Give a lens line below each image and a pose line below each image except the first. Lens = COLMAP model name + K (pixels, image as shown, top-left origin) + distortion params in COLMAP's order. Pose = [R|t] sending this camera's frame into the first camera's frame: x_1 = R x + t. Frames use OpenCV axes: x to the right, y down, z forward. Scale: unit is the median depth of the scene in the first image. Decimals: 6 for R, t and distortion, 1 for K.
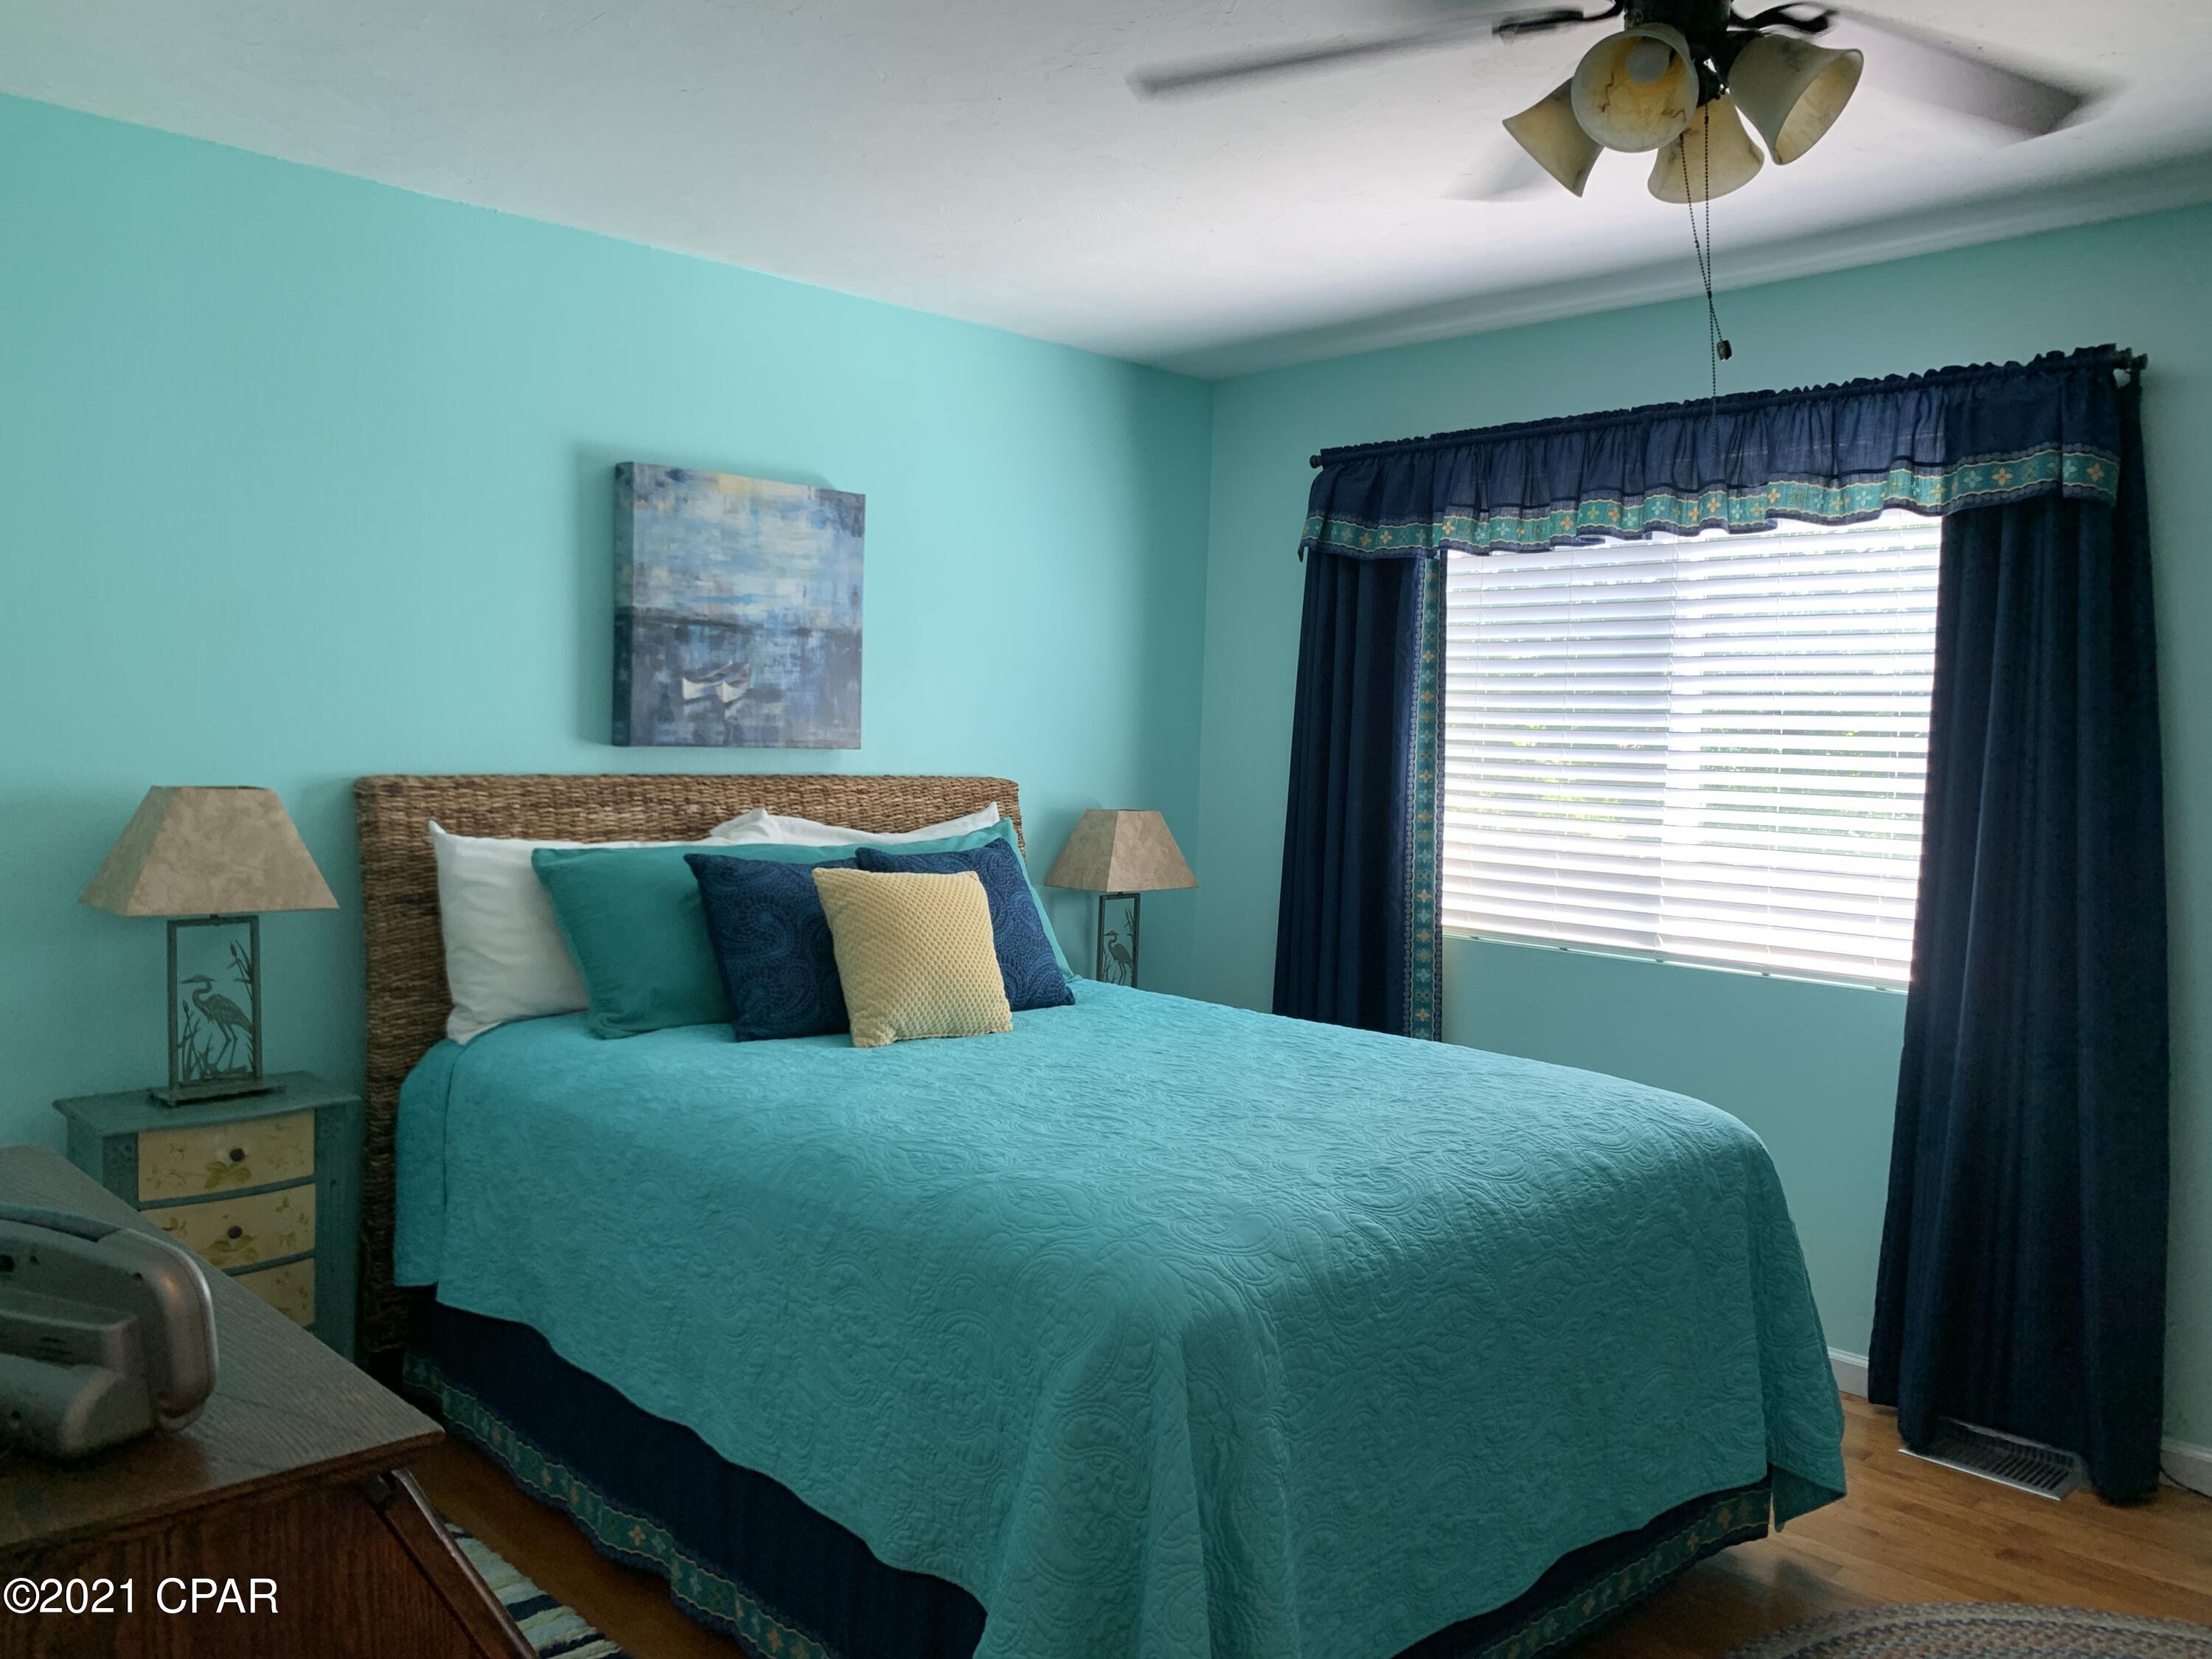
lens RADIAL K [[1681.9, 0, 1062.4], [0, 1681.9, 841.8], [0, 0, 1]] dist [0.049566, -0.074160]
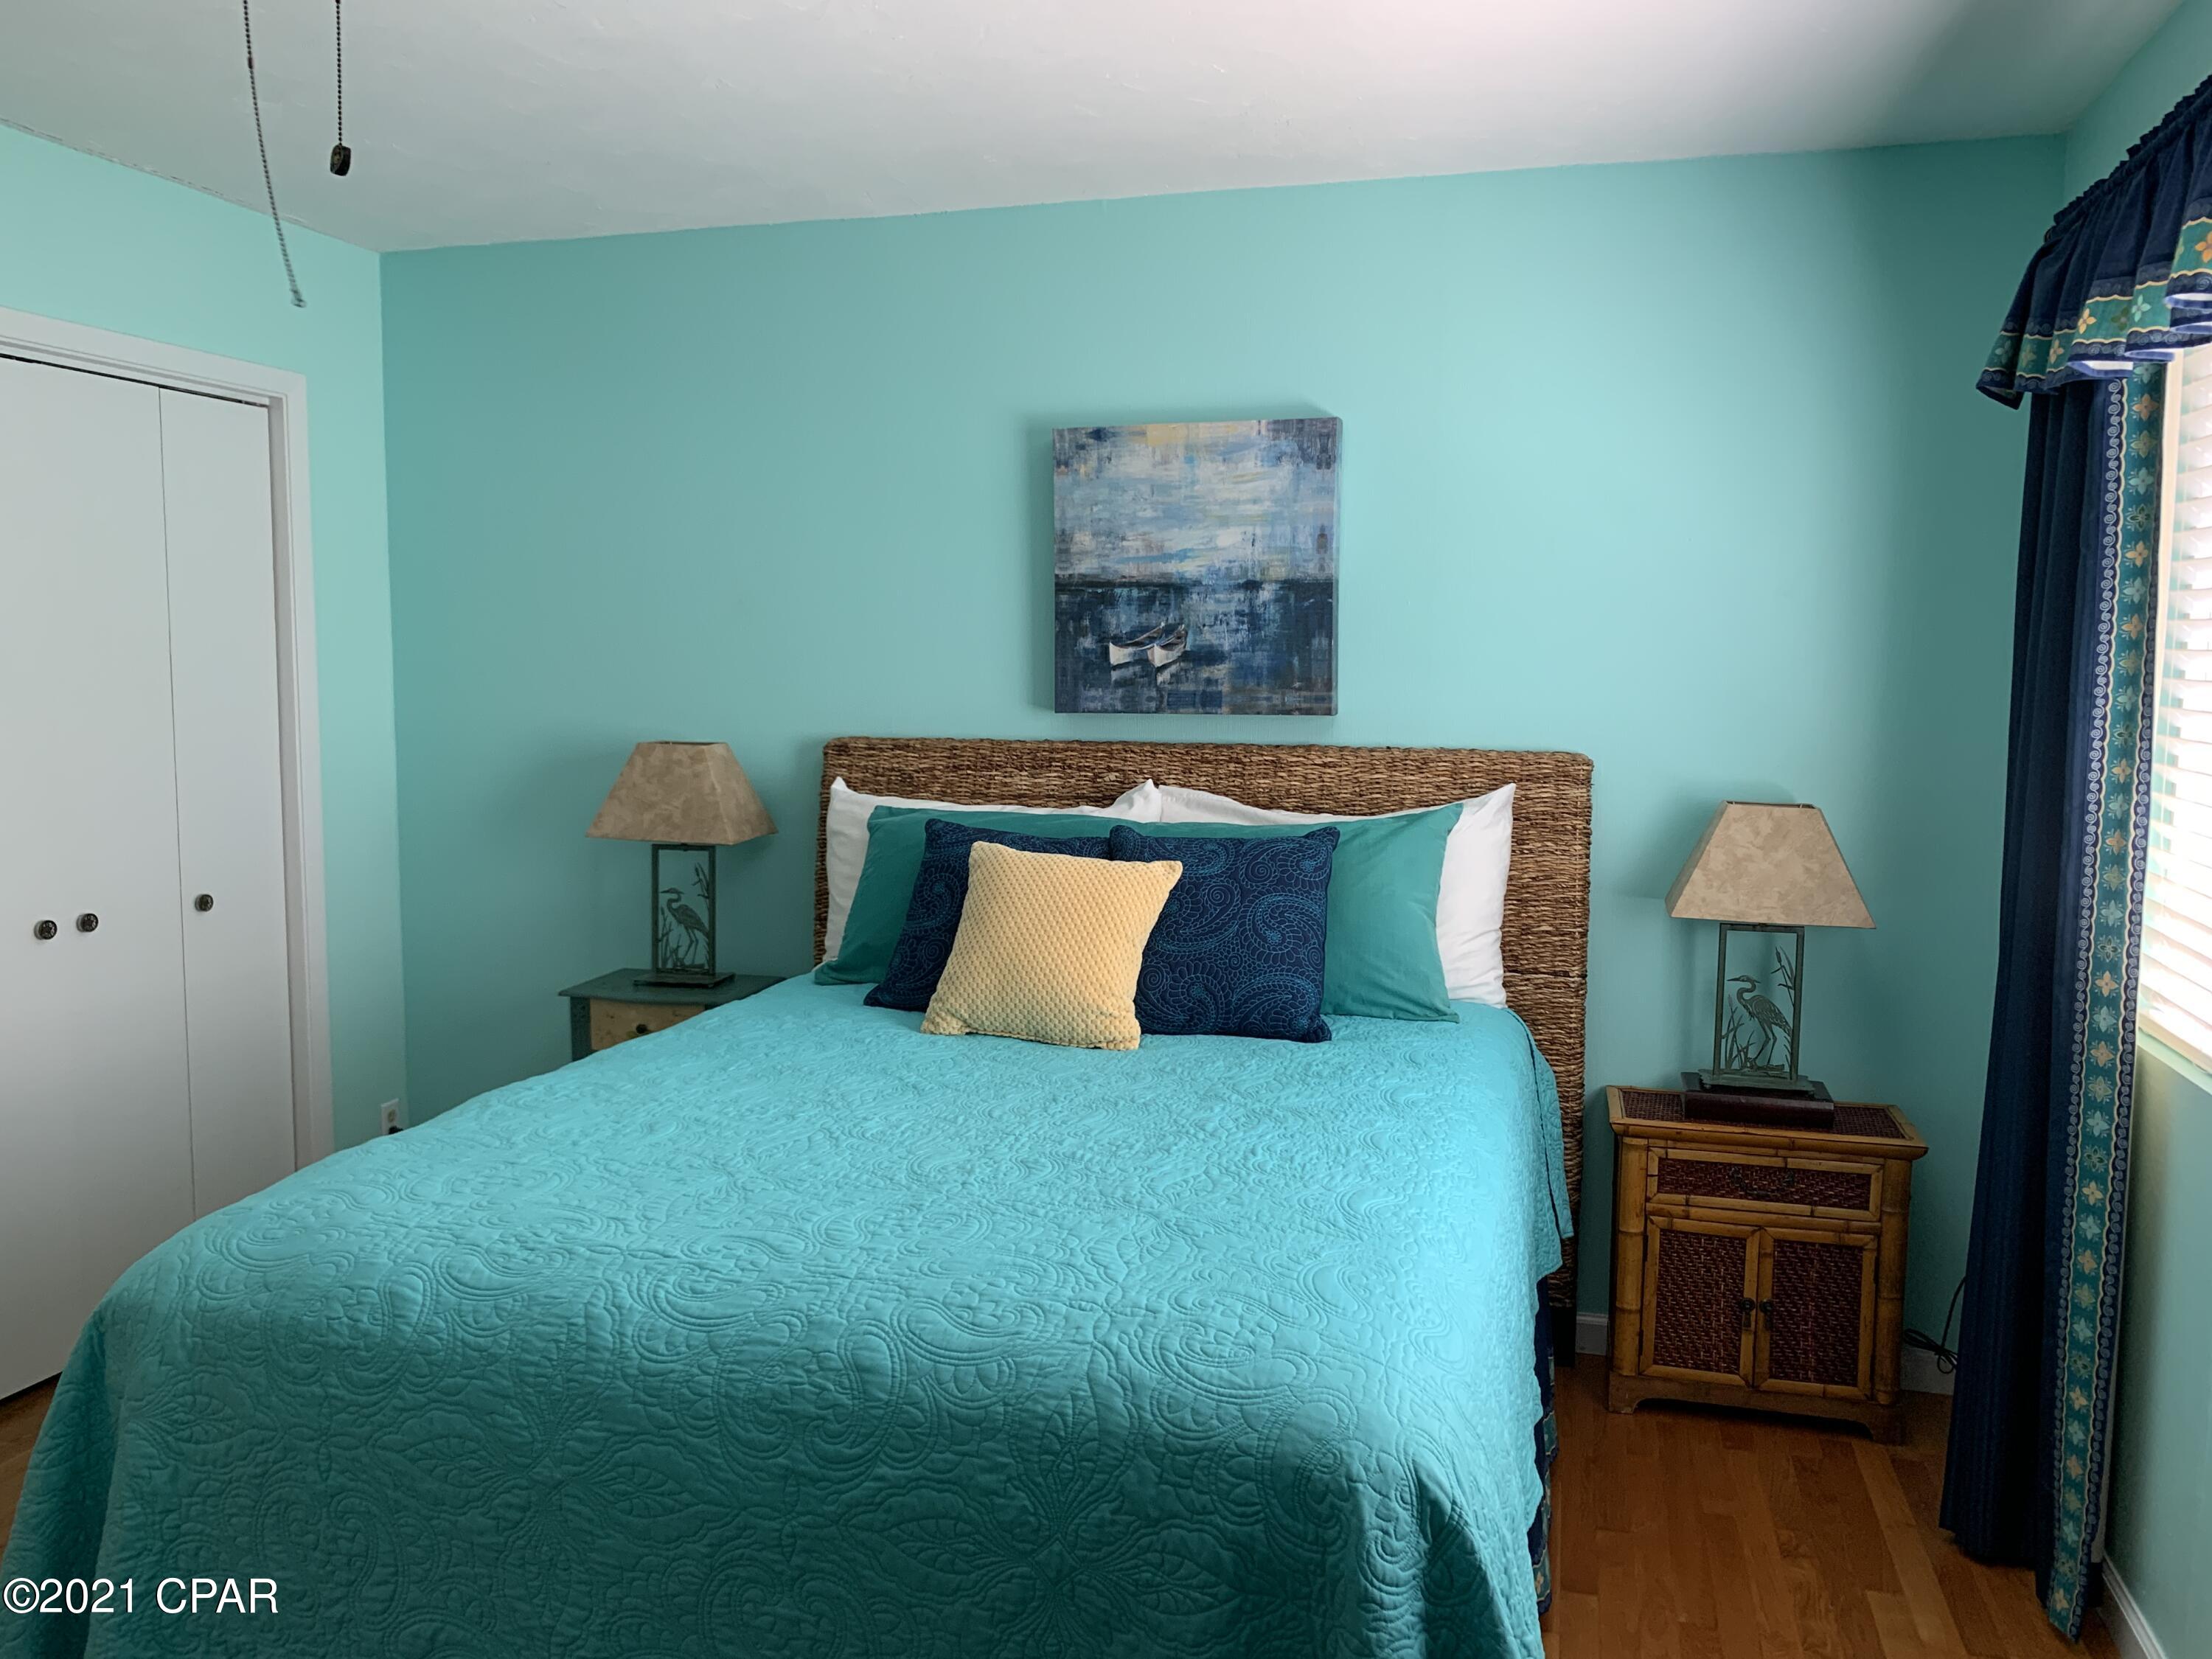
lens RADIAL K [[1681.9, 0, 1087.2], [0, 1681.9, 830.6], [0, 0, 1]] dist [0.049566, -0.074160]
pose [[0.506013, 0.062635, -0.860249, 0.604334], [-0.050717, 0.997795, 0.042817, -0.029199], [0.861034, 0.021963, 0.508074, 0.489494]]
